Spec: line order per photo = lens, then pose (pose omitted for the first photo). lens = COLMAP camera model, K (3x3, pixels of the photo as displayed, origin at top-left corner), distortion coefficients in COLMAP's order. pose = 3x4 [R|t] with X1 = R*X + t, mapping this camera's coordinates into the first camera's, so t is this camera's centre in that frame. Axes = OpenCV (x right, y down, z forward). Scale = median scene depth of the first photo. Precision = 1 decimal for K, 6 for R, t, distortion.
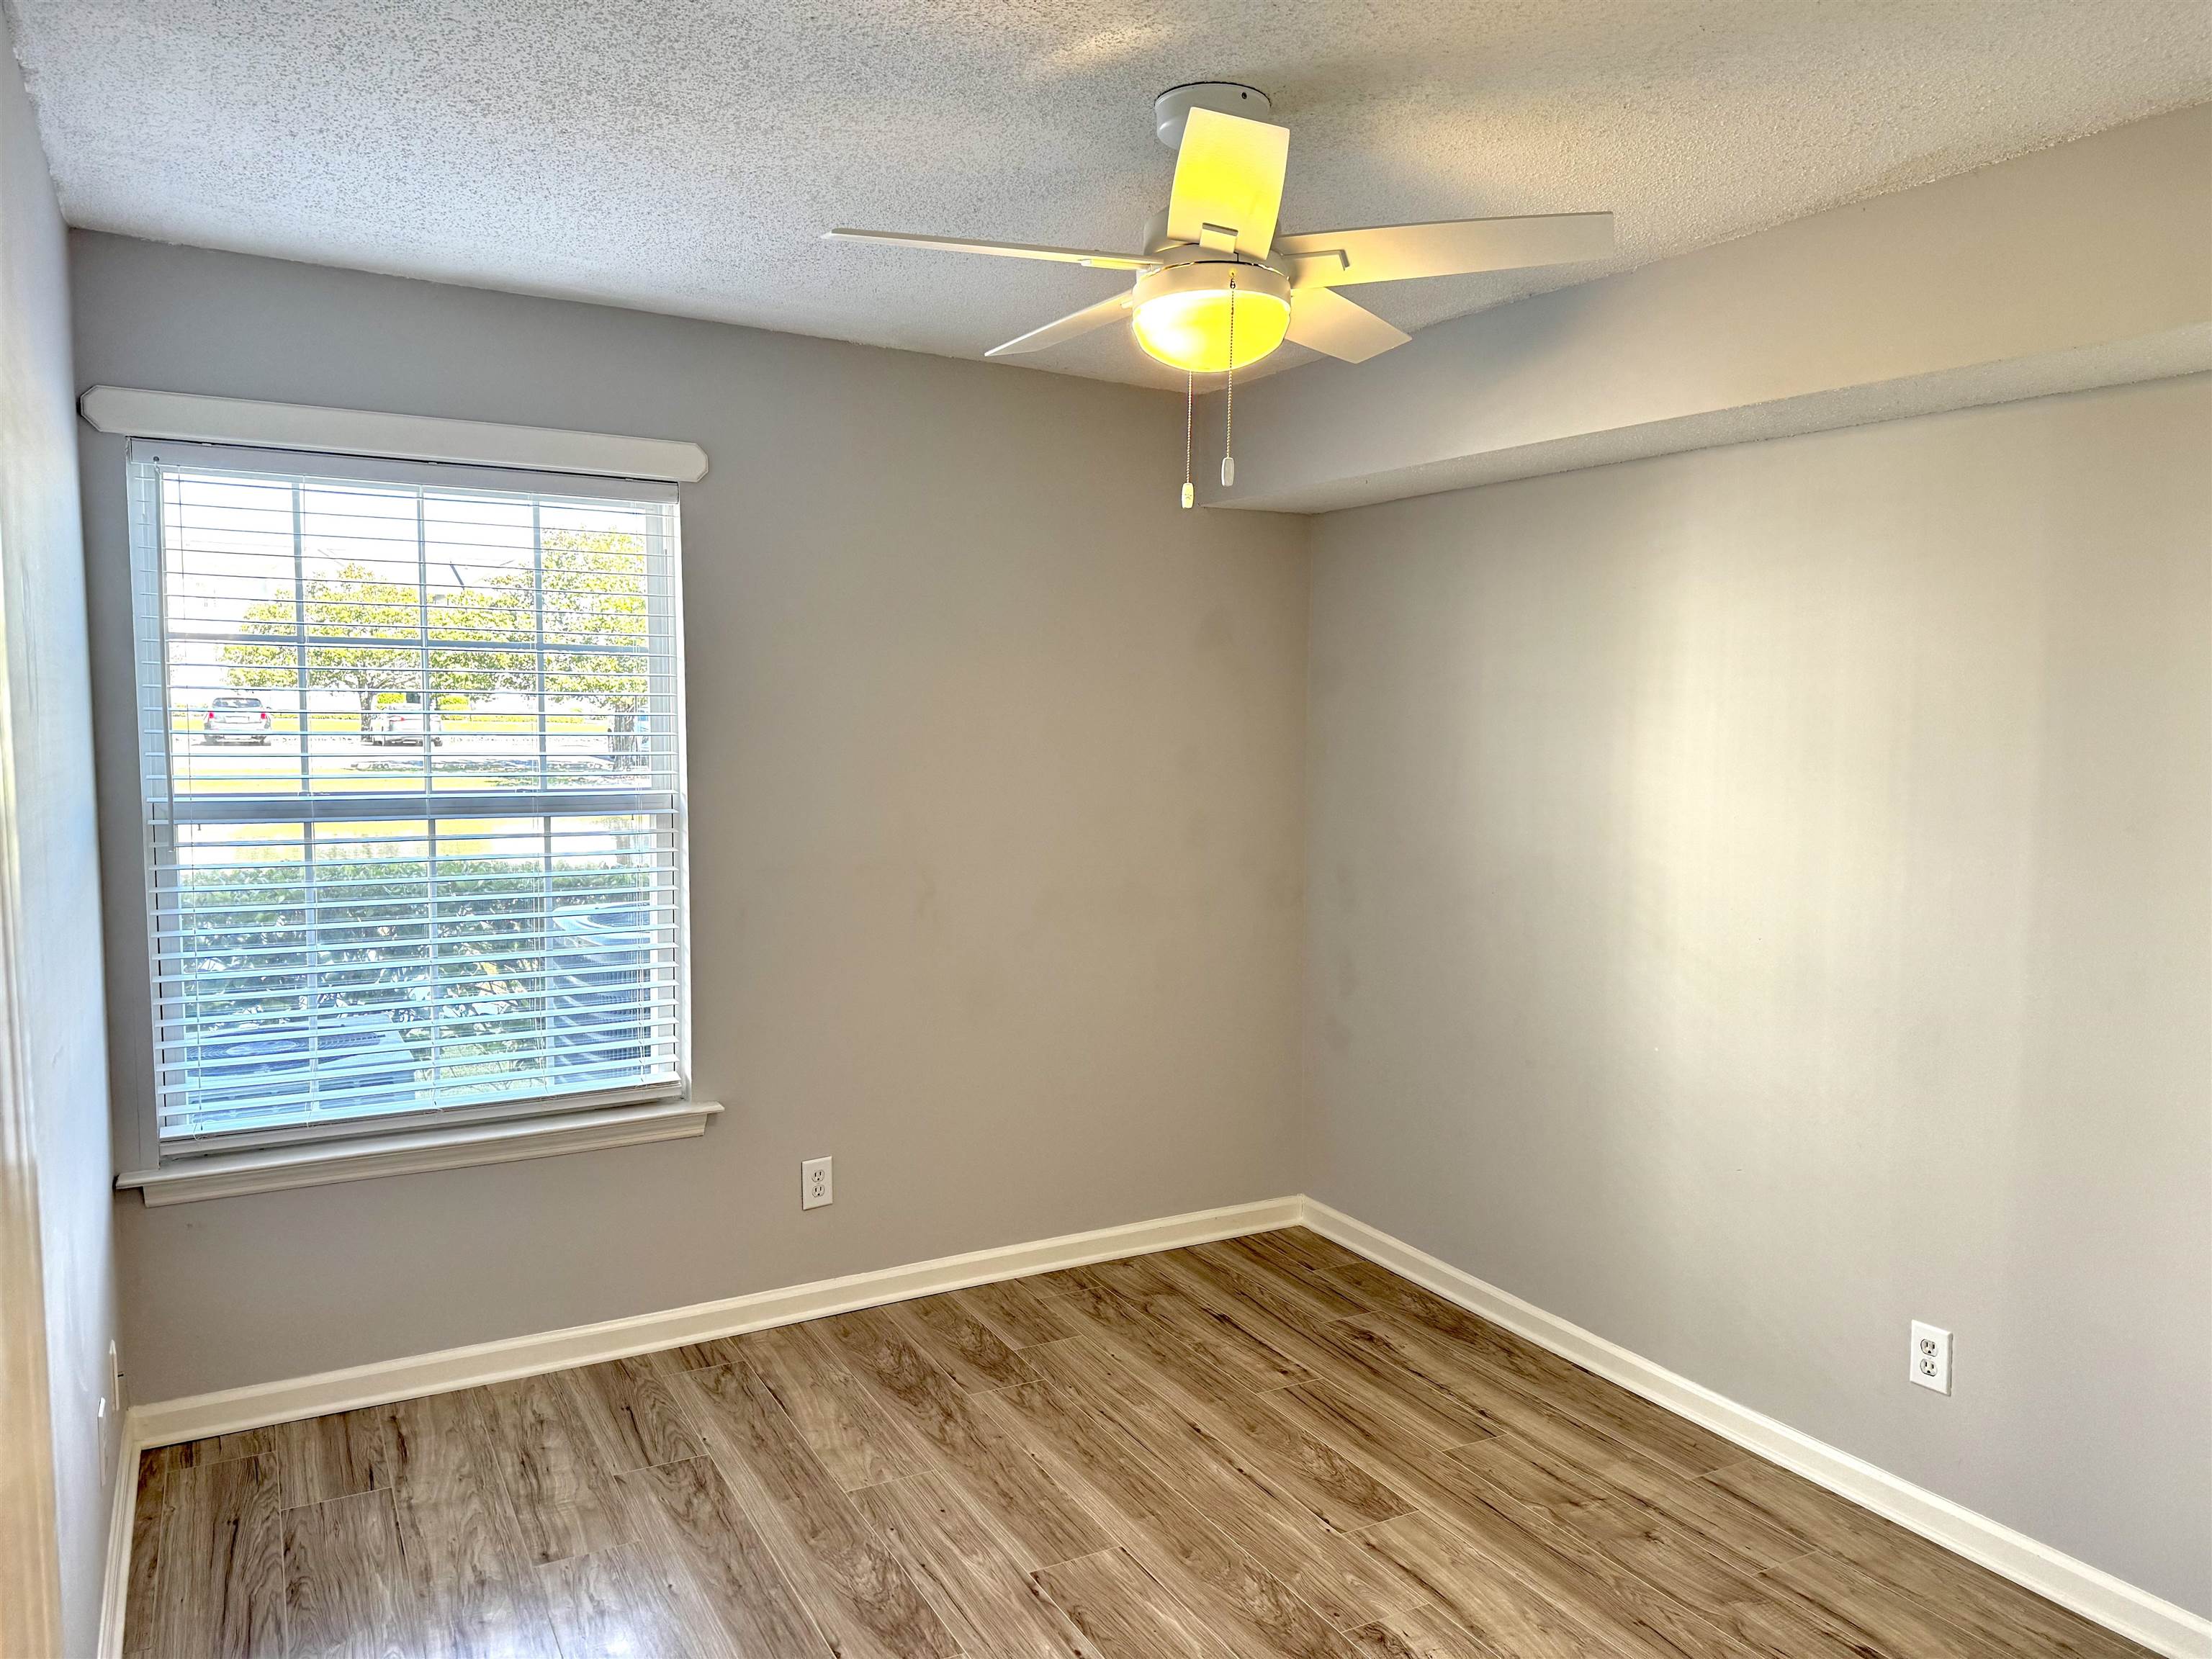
lens RADIAL K [[1536.3, 0, 1106.0], [0, 1536.3, 829.5], [0, 0, 1]] dist [0.058030, -0.065737]
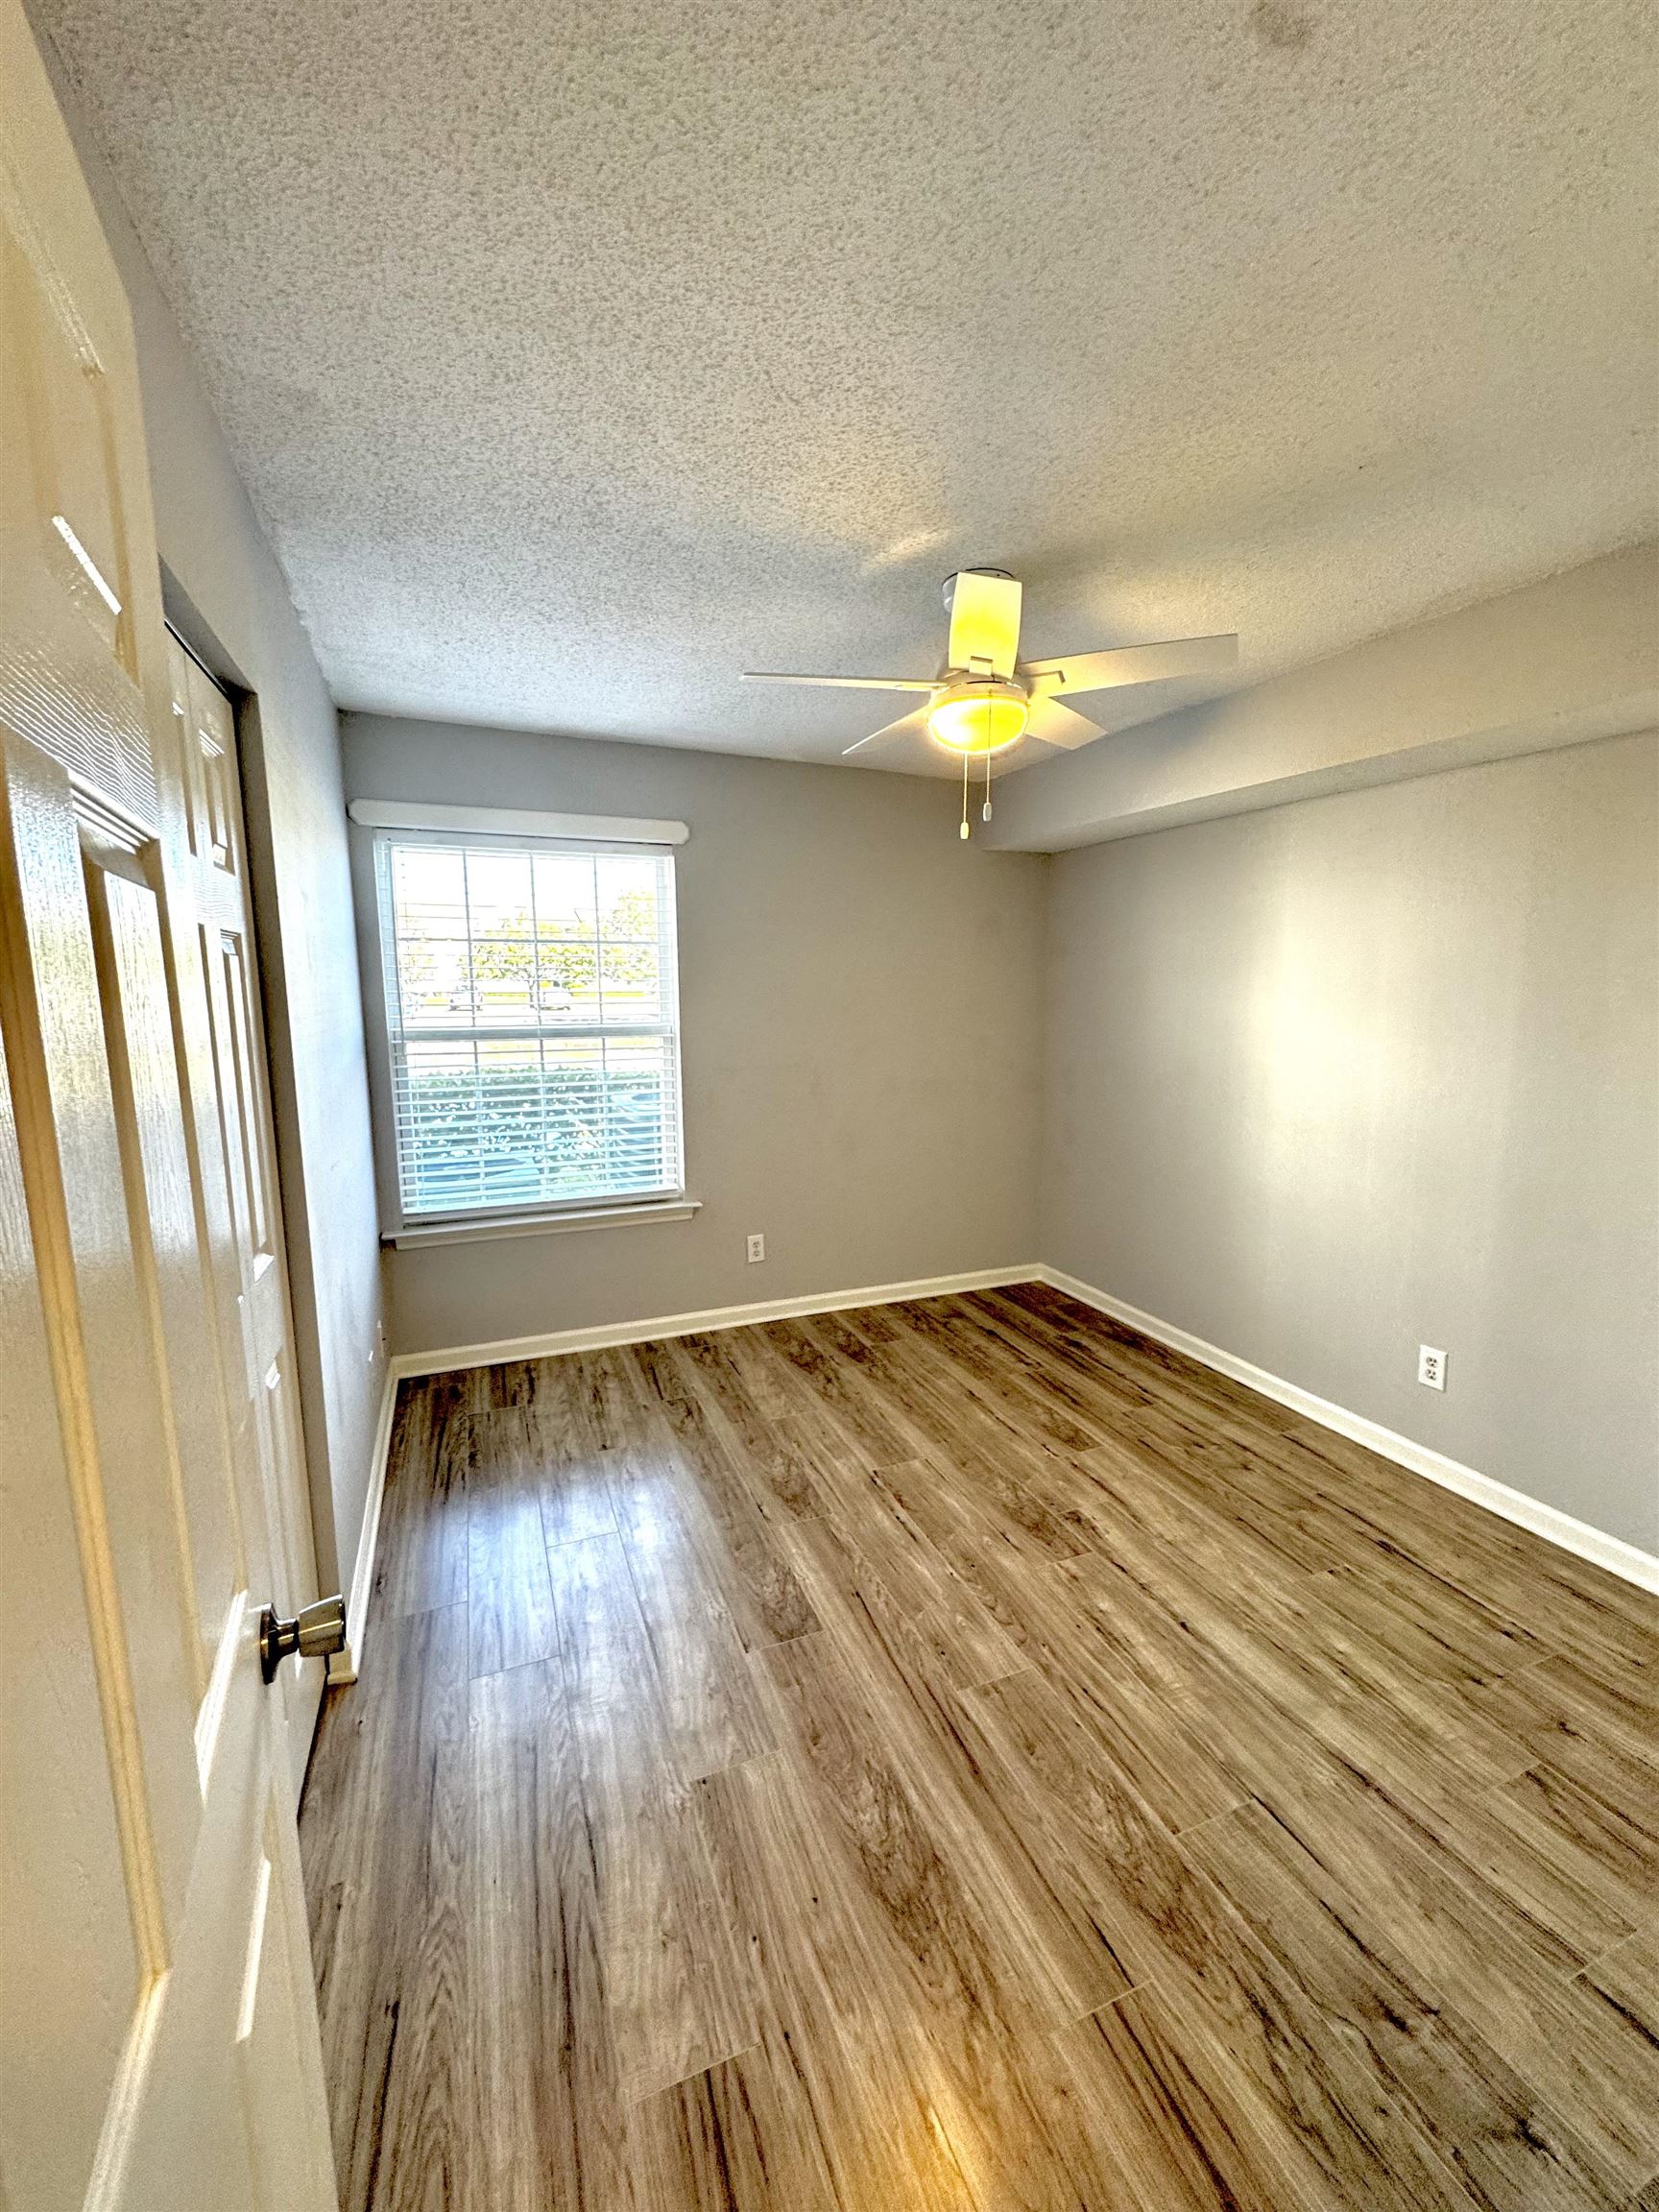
lens RADIAL K [[875.1, 0, 830.1], [0, 875.1, 1099.9], [0, 0, 1]] dist [0.001705, 0.000242]
pose [[0.992905, 0.002355, -0.118890, 0.017832], [0.003656, 0.998727, 0.050314, 0.013757], [0.118857, -0.050392, 0.991632, 0.039666]]
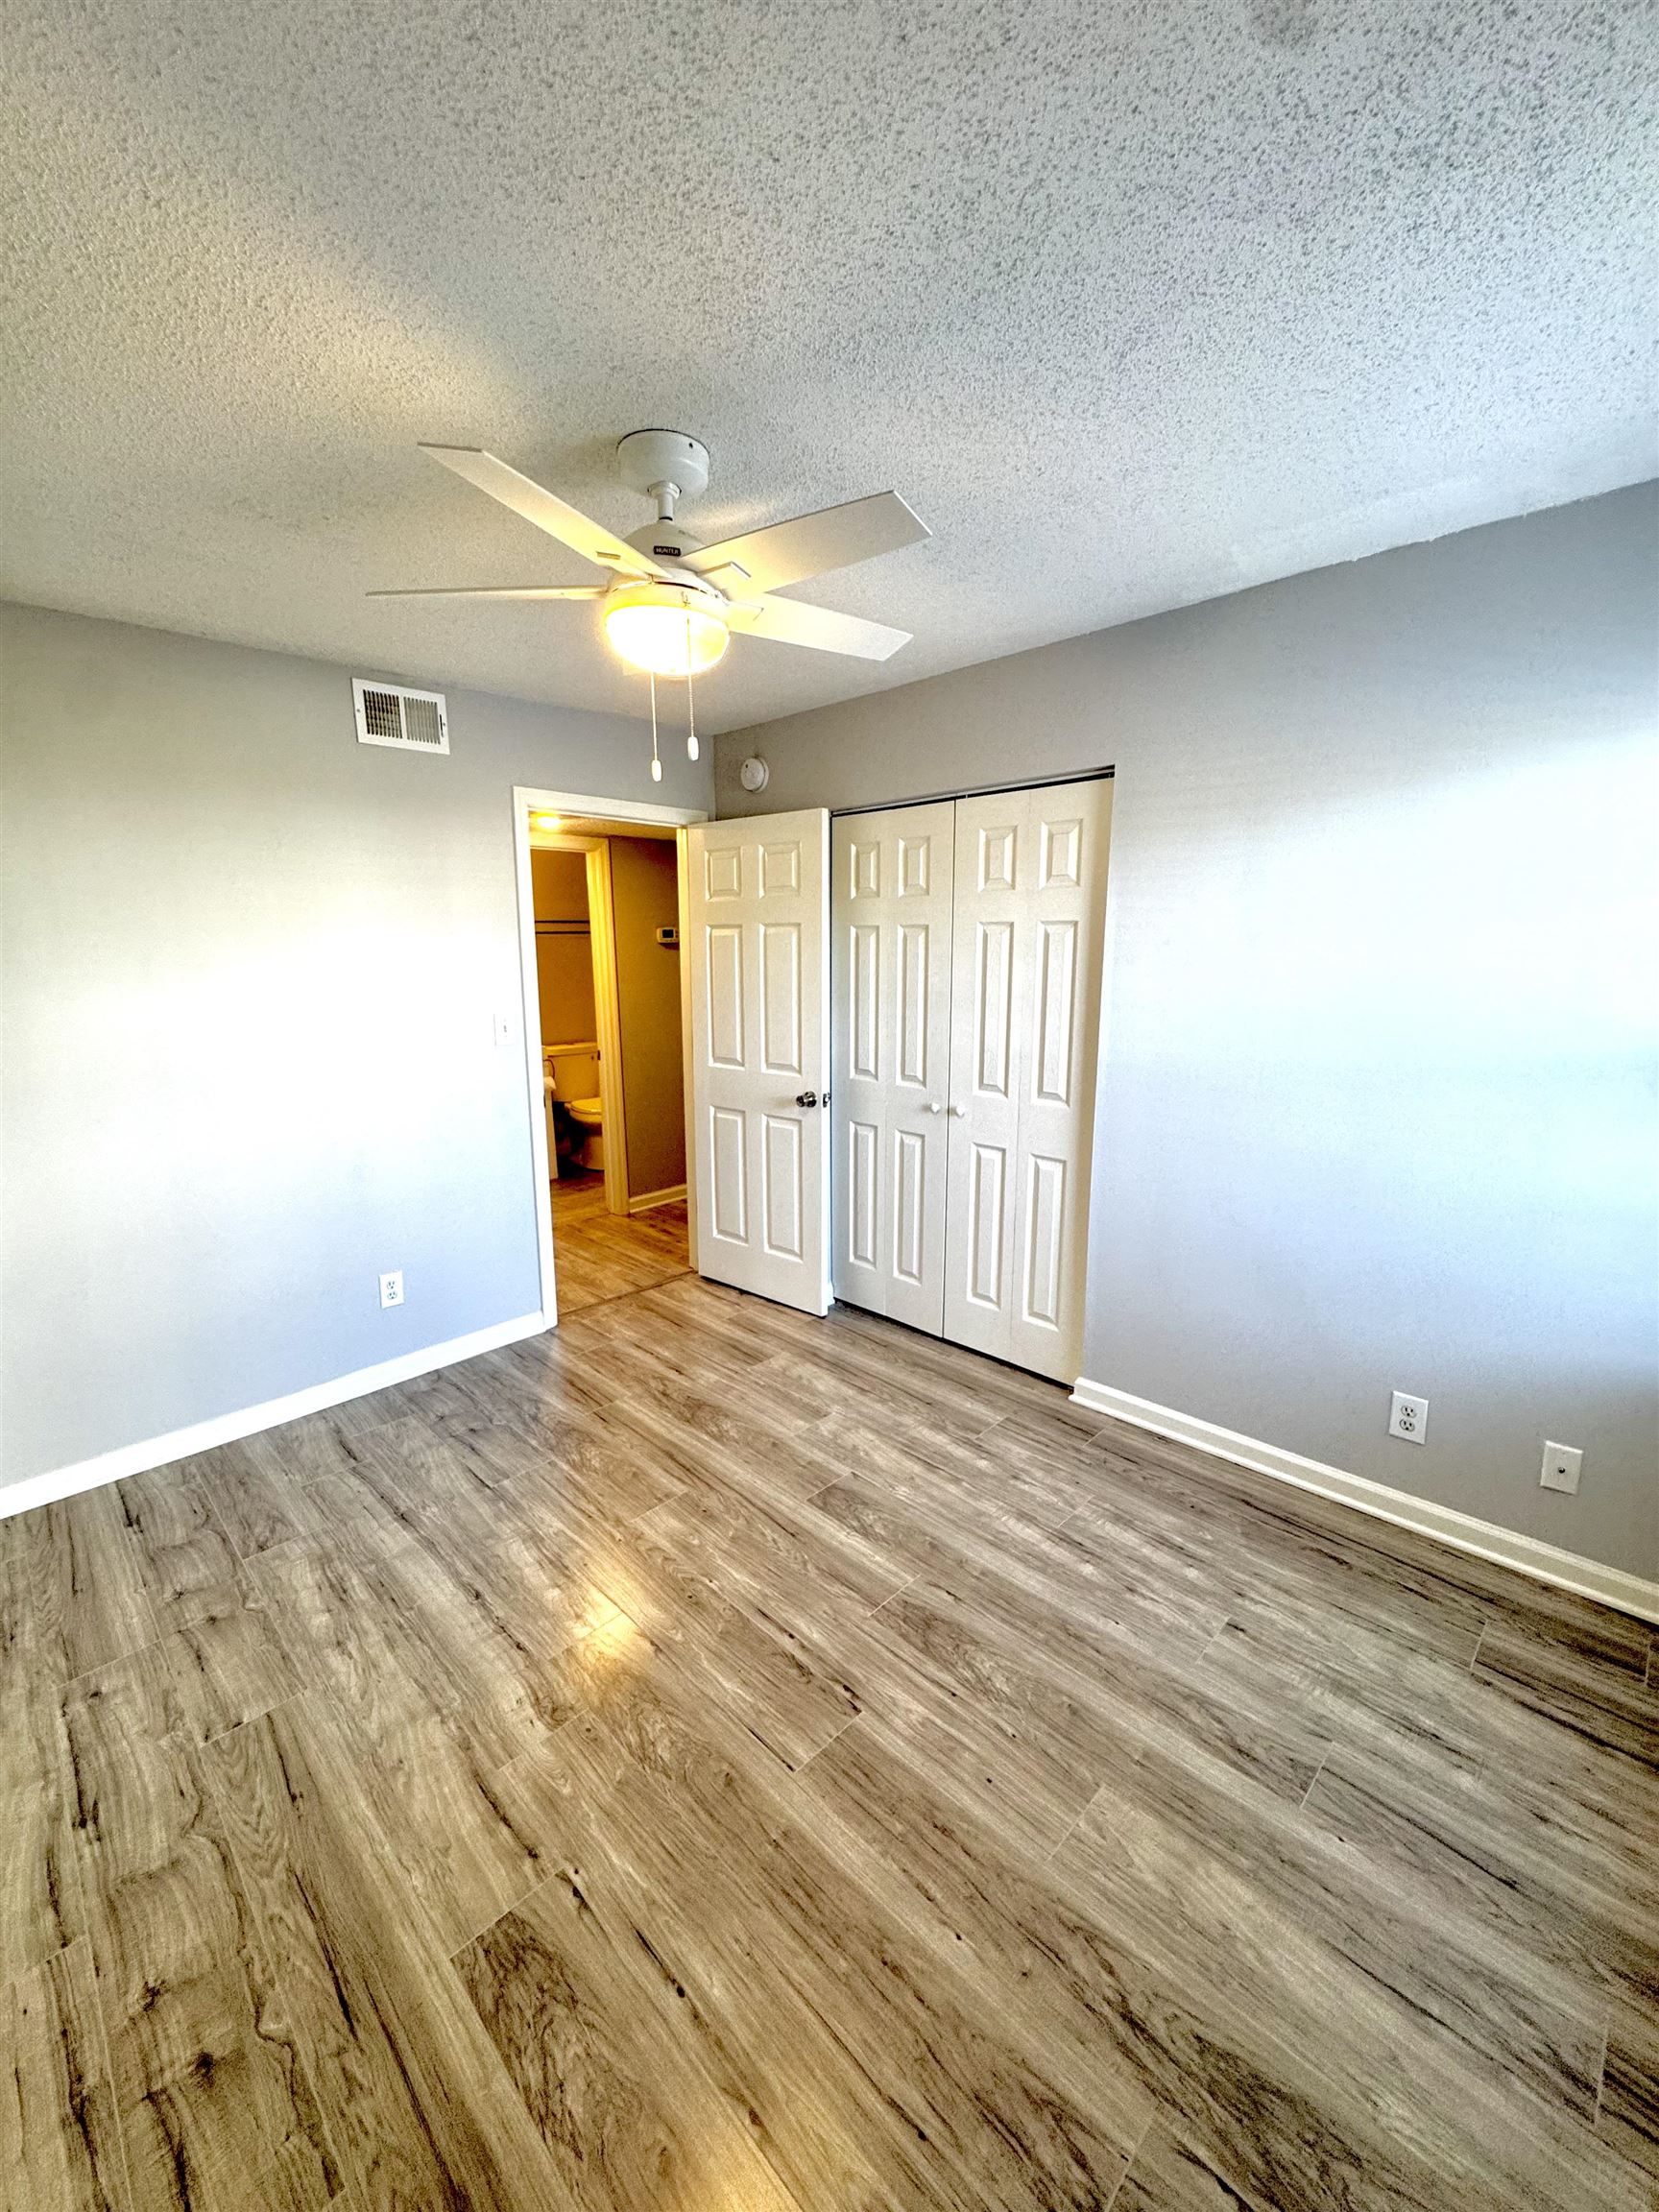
lens RADIAL K [[875.1, 0, 830.1], [0, 875.1, 1099.9], [0, 0, 1]] dist [0.001705, 0.000242]
pose [[-0.959204, 0.044900, -0.279128, 0.116943], [-0.027140, 0.968124, 0.248996, -0.097740], [0.281410, 0.246413, -0.927410, 1.315854]]
